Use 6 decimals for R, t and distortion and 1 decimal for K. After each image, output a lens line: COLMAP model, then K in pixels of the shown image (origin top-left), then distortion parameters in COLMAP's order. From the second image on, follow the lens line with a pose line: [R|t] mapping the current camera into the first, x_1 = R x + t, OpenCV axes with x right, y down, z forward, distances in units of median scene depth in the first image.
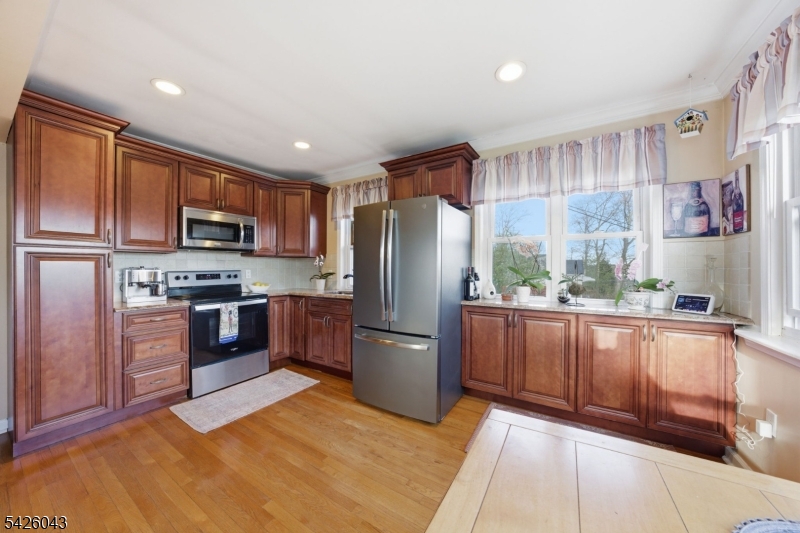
lens RADIAL K [[276.4, 0, 402.2], [0, 276.4, 266.6], [0, 0, 1]] dist [-0.024839, 0.003486]
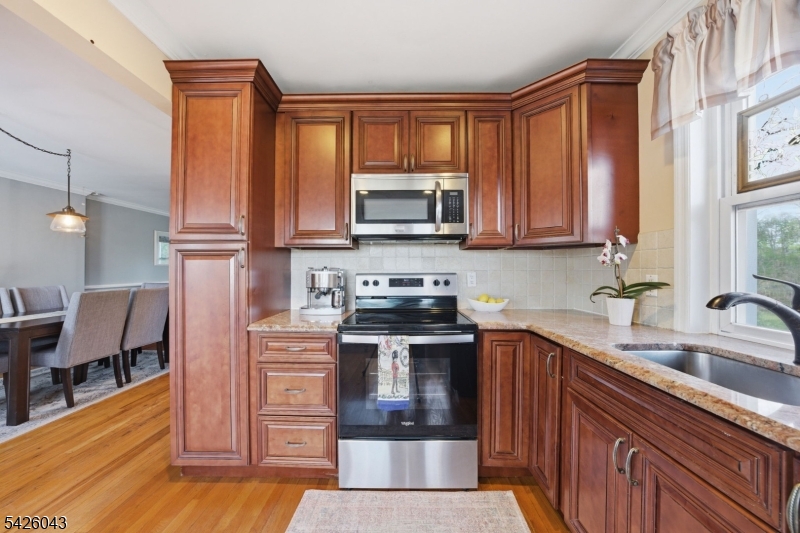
lens RADIAL K [[272.4, 0, 402.3], [0, 272.4, 270.2], [0, 0, 1]] dist [-0.019948, 0.000293]
pose [[0.523453, 0.002859, -0.852050, -0.180760], [0.001392, 0.999990, 0.004211, 0.005359], [0.852054, -0.003390, 0.523443, 0.737865]]
